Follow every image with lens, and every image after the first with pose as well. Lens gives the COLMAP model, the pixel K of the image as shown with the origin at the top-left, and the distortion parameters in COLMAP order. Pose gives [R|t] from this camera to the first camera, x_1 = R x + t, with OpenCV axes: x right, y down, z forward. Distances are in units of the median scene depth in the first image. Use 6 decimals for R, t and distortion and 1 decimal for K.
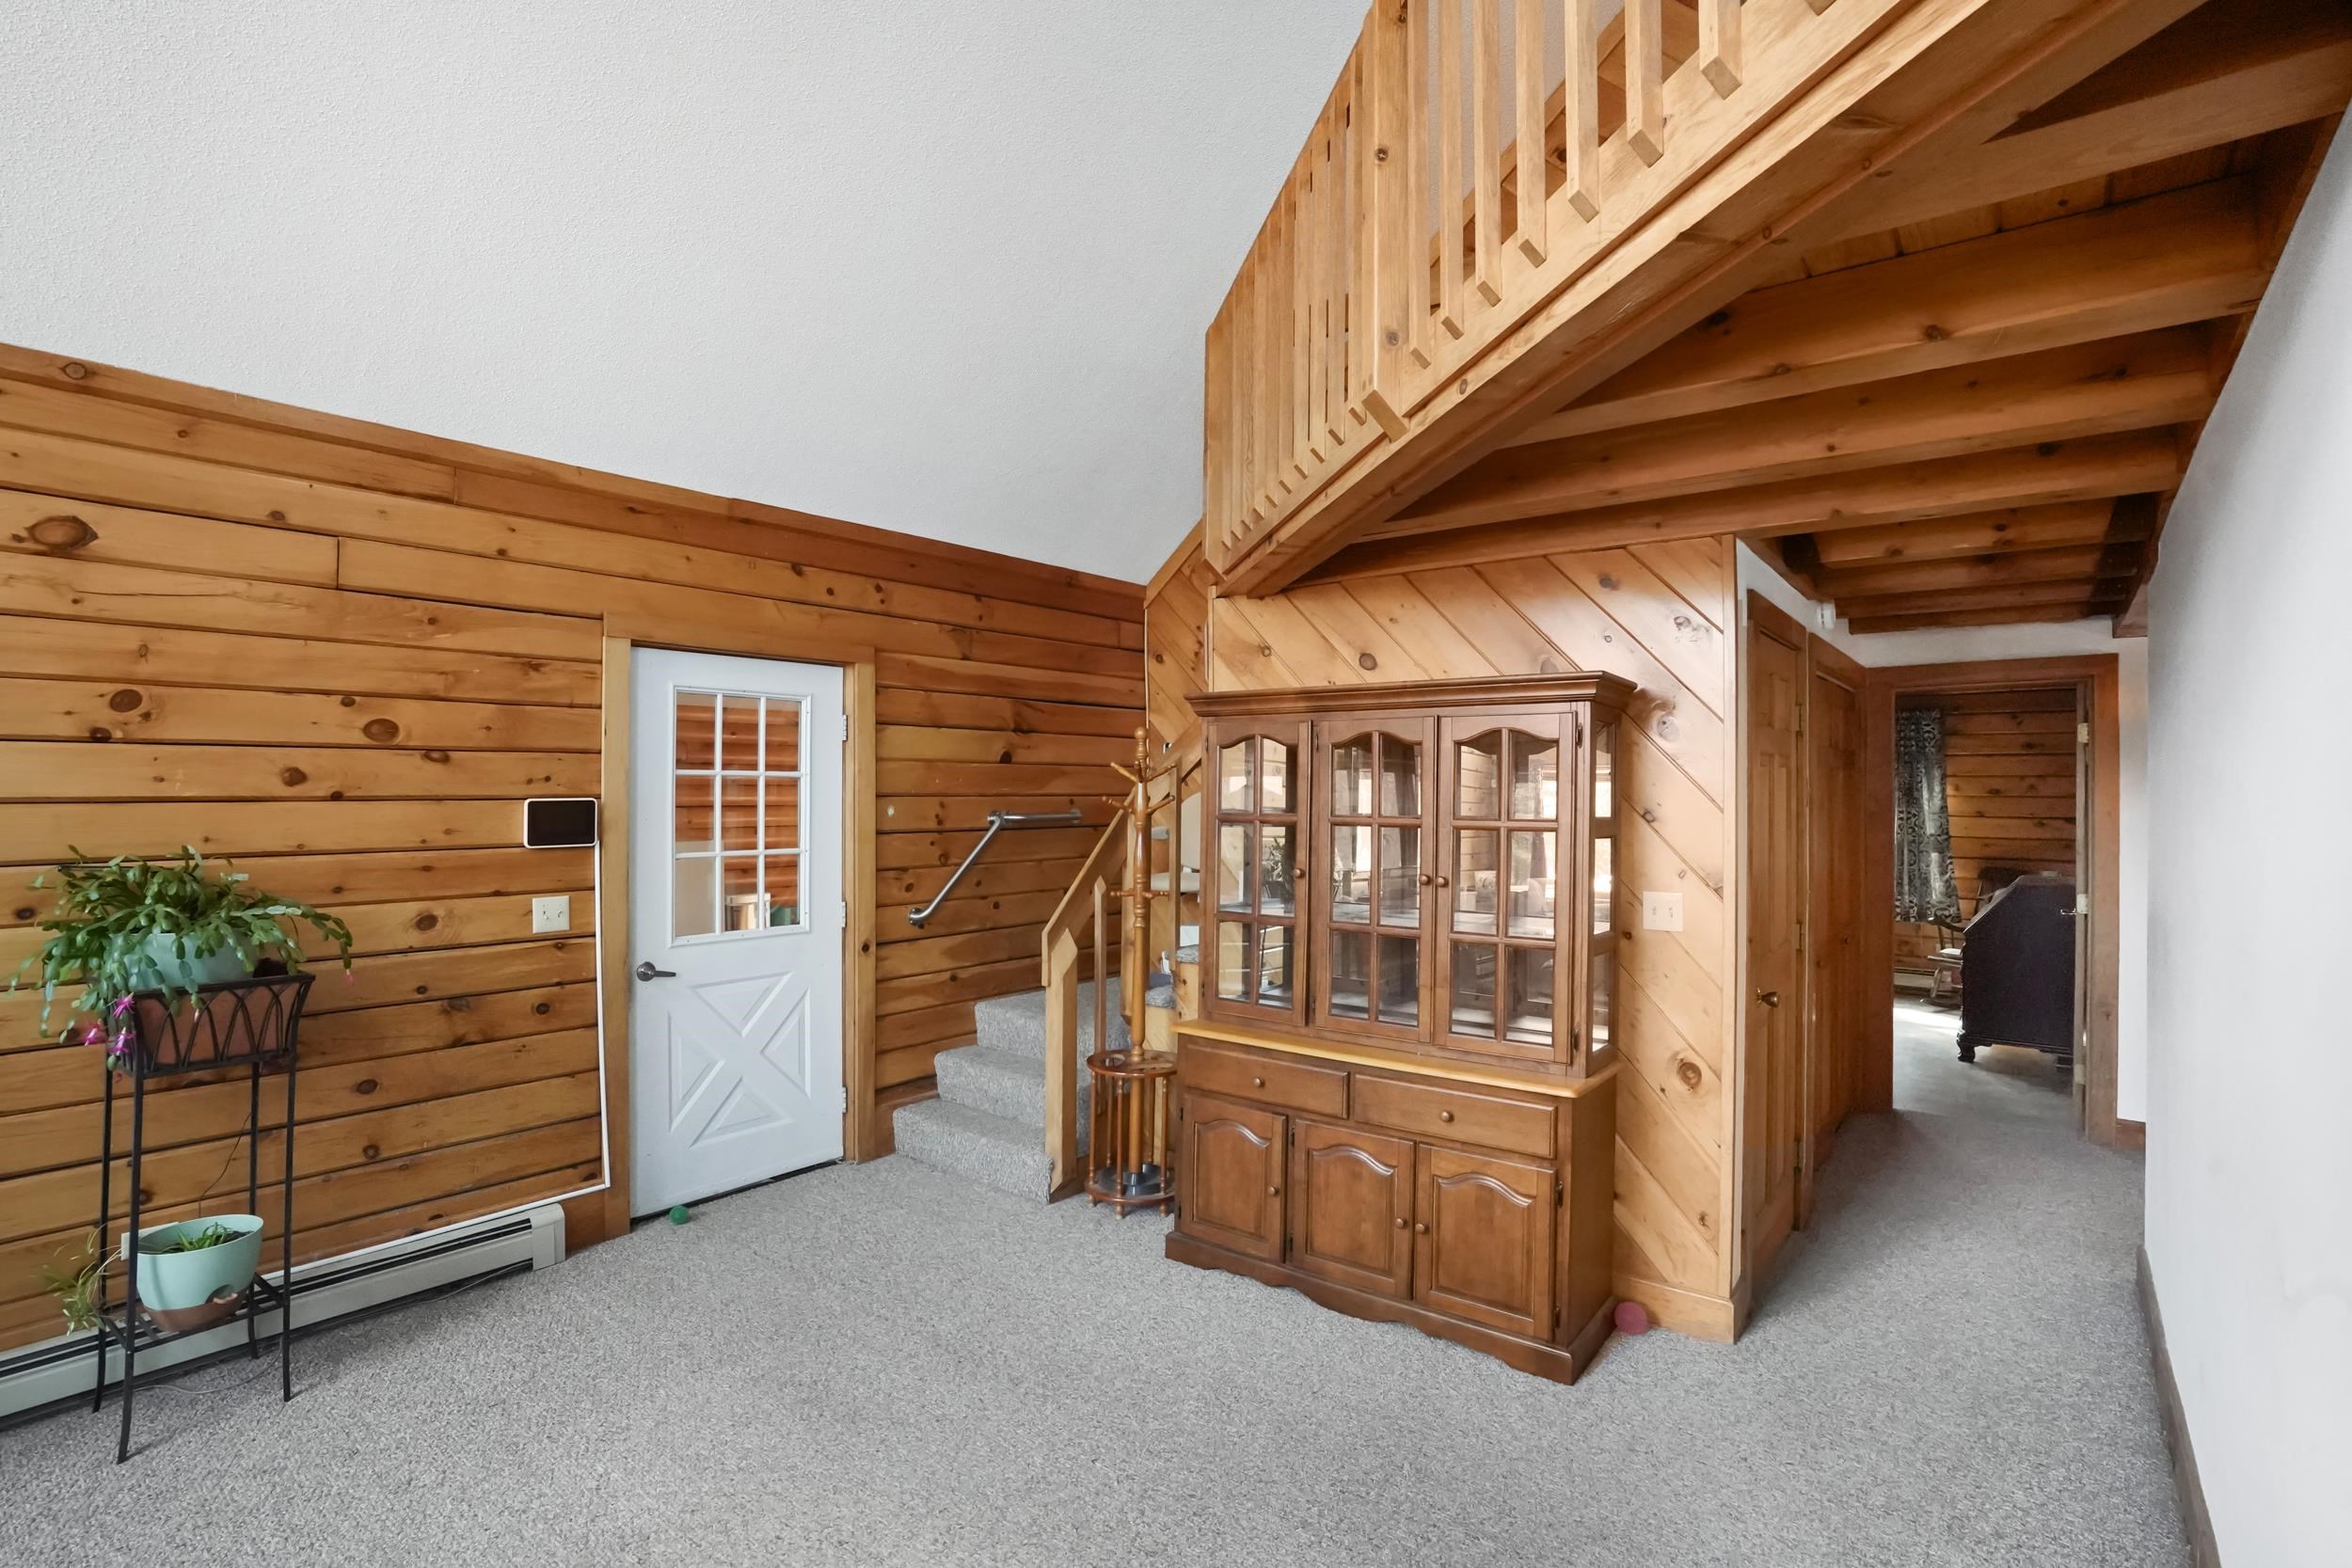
lens RADIAL K [[1101.1, 0, 1186.9], [0, 1101.1, 791.5], [0, 0, 1]] dist [-0.047743, 0.018448]
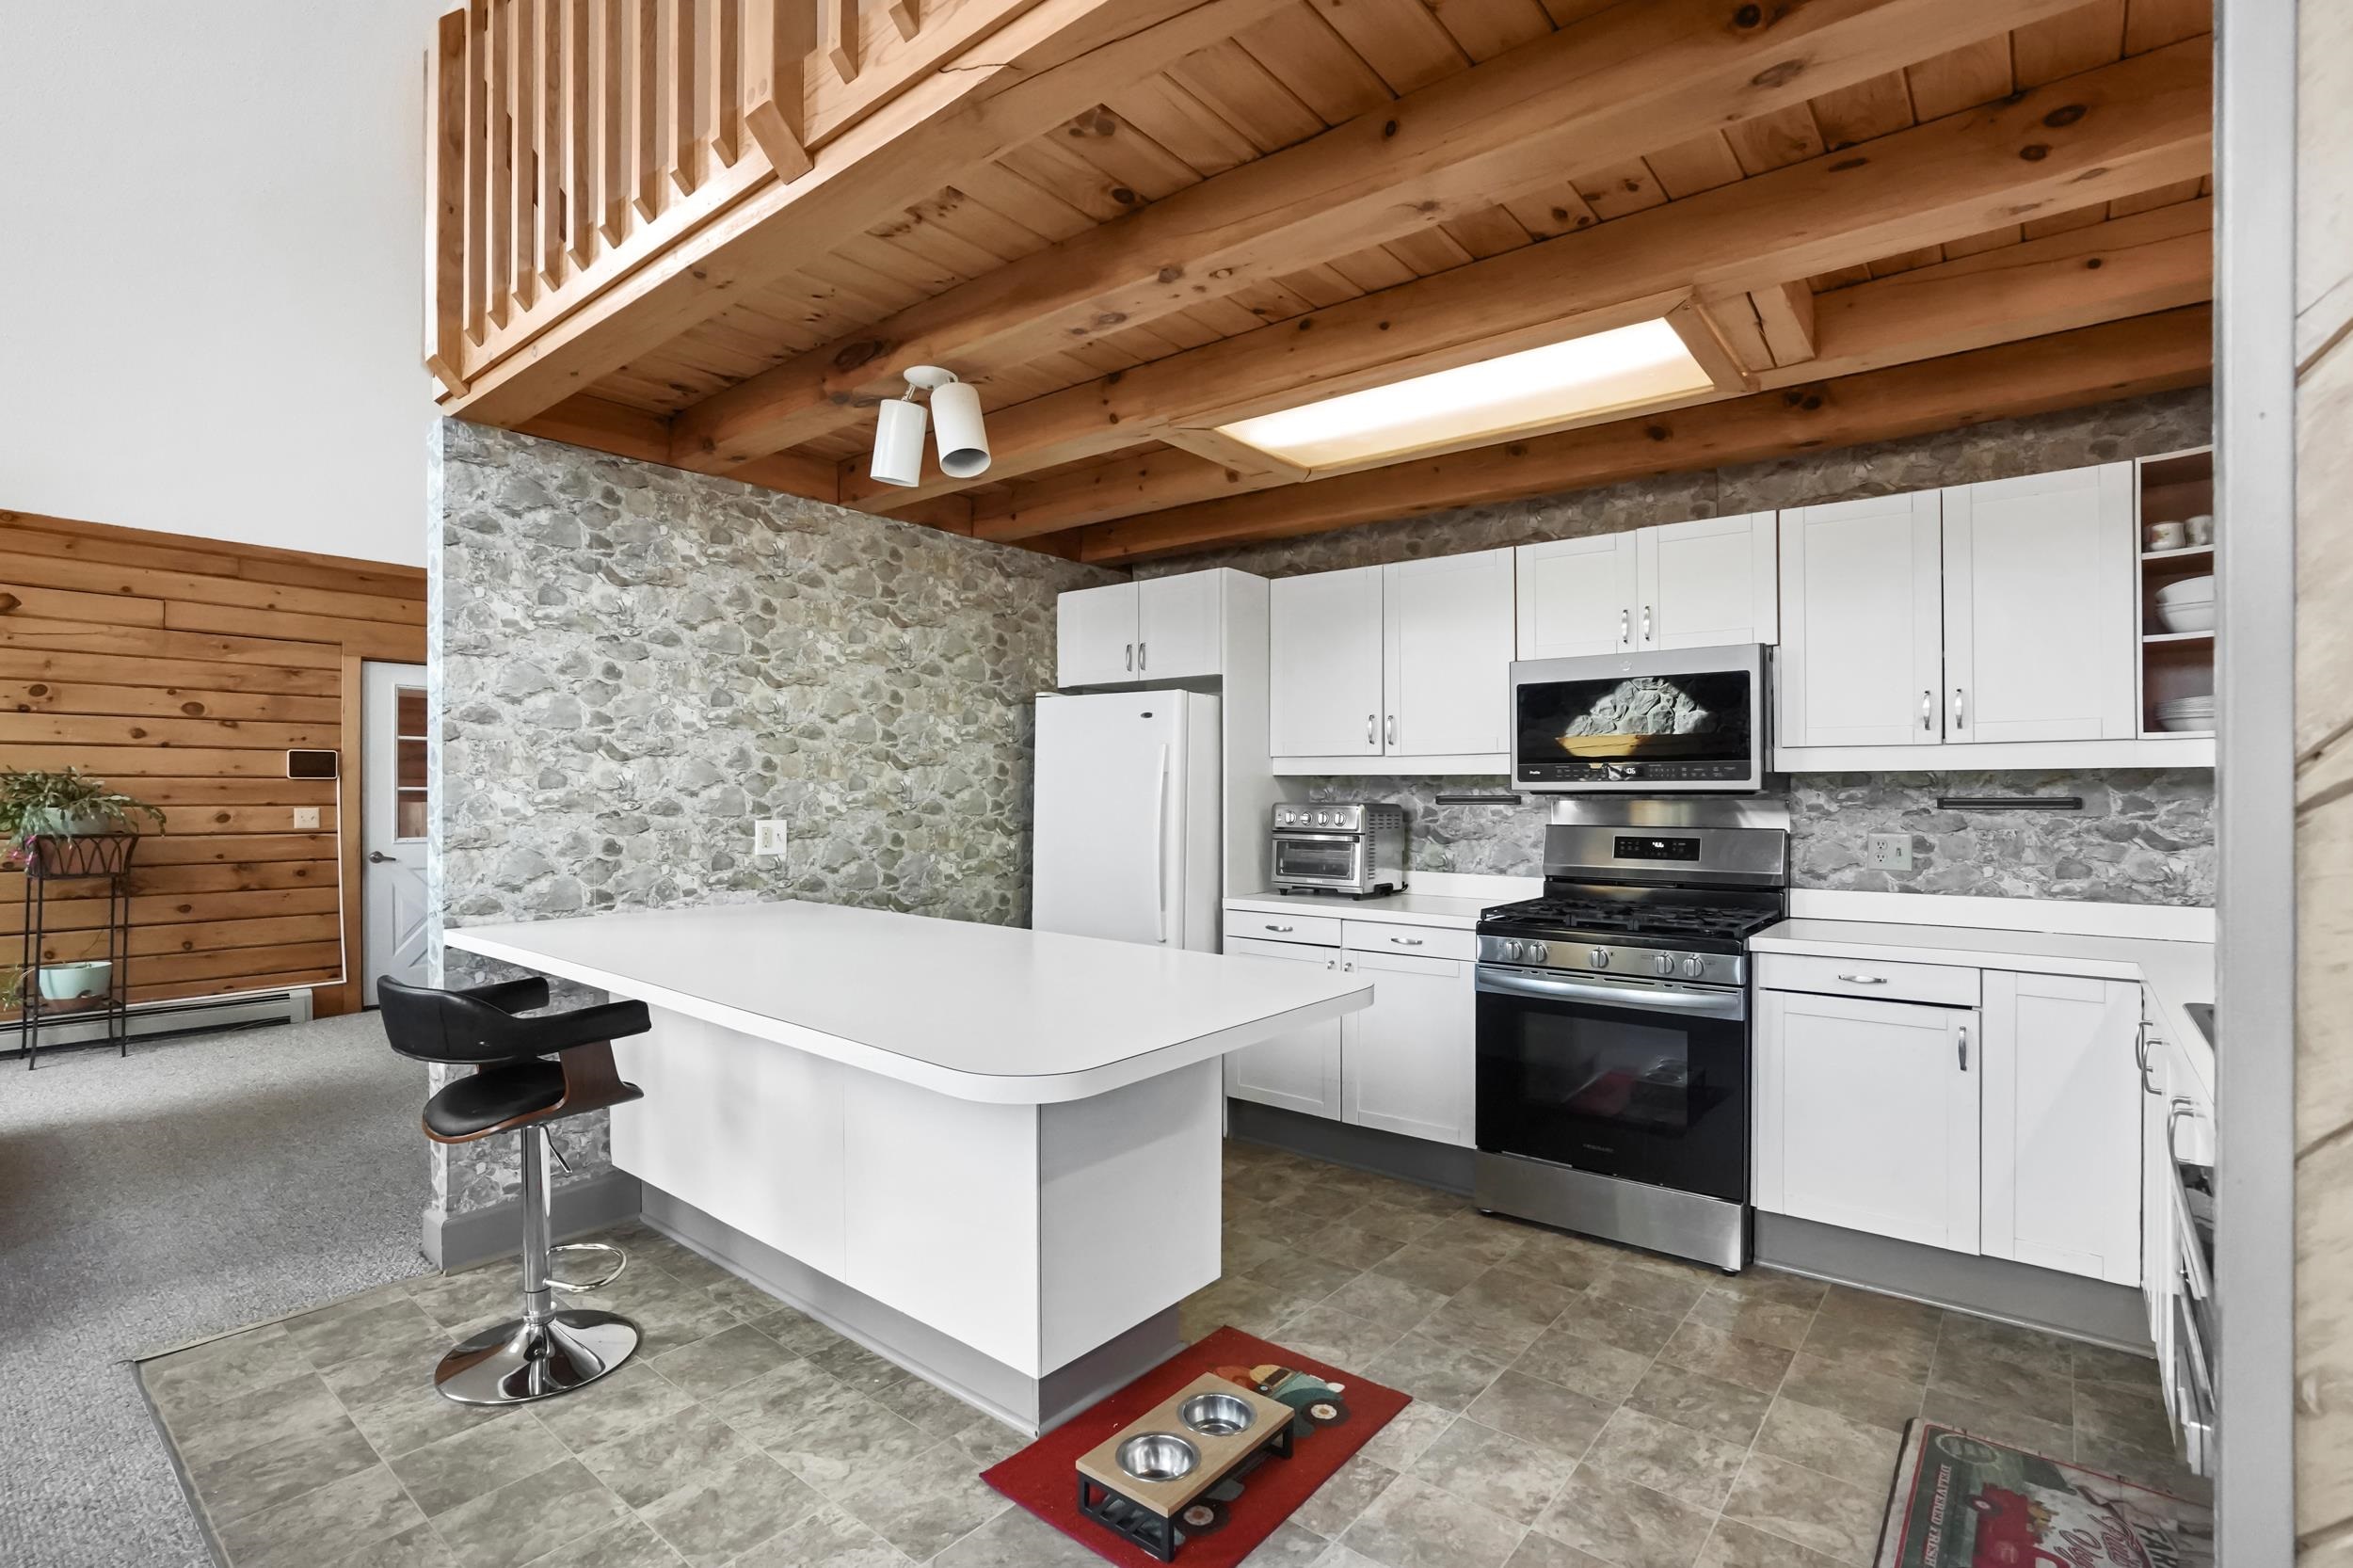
lens RADIAL K [[1101.7, 0, 1222.2], [0, 1101.7, 803.2], [0, 0, 1]] dist [-0.047743, 0.018448]
pose [[0.999890, -0.002337, 0.014668, 0.929281], [0.002268, 0.999986, 0.004744, 0.095540], [-0.014679, -0.004710, 0.999881, -0.795289]]
